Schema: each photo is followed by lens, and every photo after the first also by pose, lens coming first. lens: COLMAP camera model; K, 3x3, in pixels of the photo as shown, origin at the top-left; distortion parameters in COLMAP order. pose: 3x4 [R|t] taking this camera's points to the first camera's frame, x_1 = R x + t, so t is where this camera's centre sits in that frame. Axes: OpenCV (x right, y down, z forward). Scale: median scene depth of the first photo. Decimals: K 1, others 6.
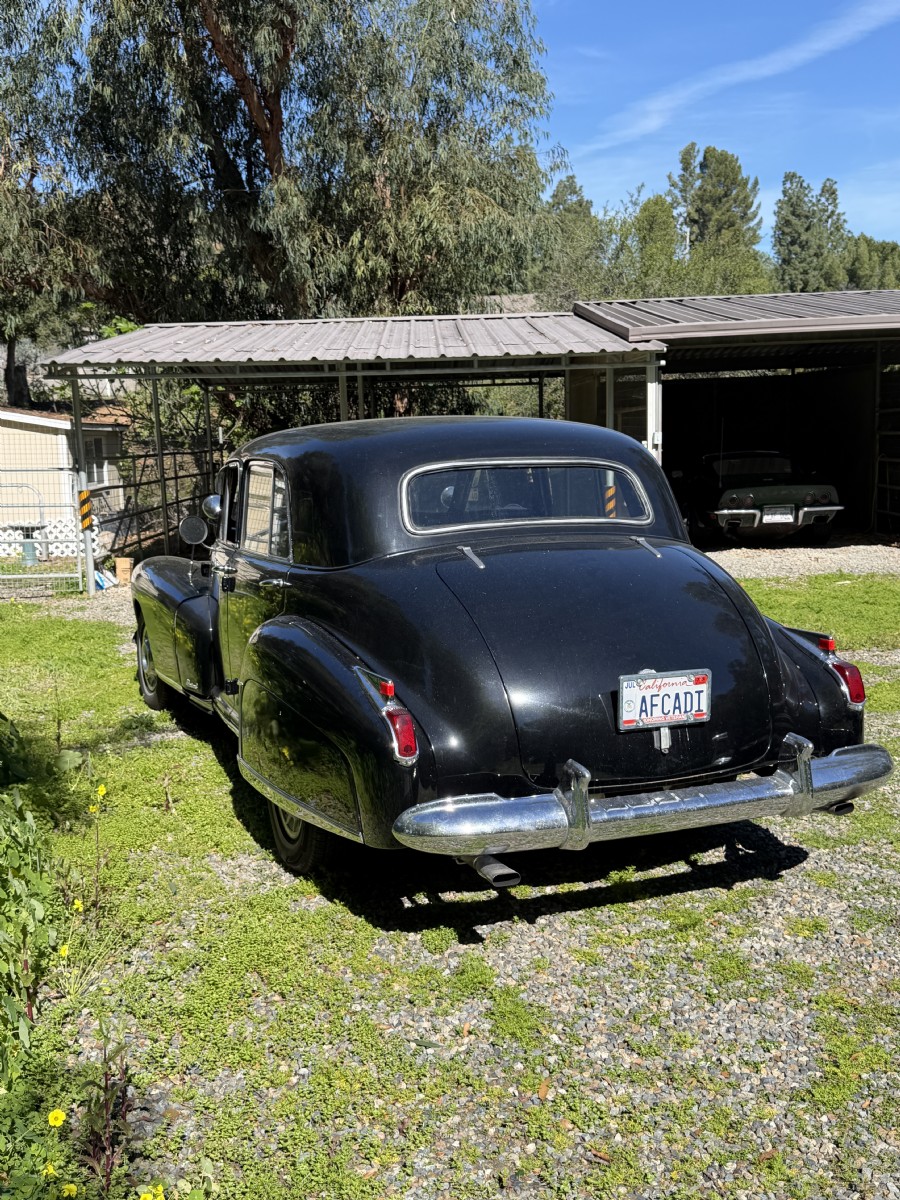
lens RADIAL K [[1231.1, 0, 450.5], [0, 1231.1, 600.5], [0, 0, 1]] dist [0.011845, 0.000000]
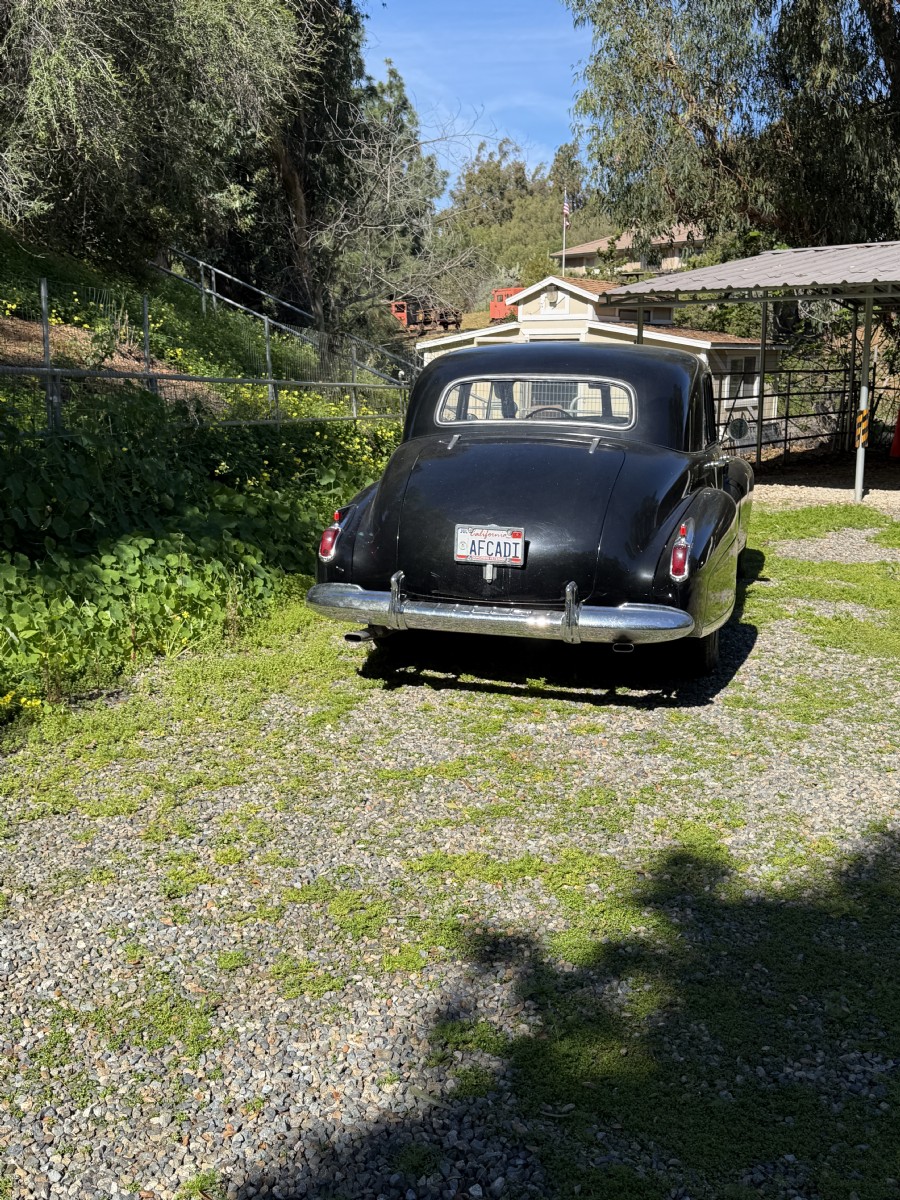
lens RADIAL K [[1231.1, 0, 443.9], [0, 1231.1, 595.2], [0, 0, 1]] dist [0.011845, 0.000000]
pose [[0.741985, 0.137127, -0.656243, 1.063526], [-0.095951, 0.990502, 0.098485, 0.002976], [0.663515, -0.010108, 0.748095, -0.094857]]
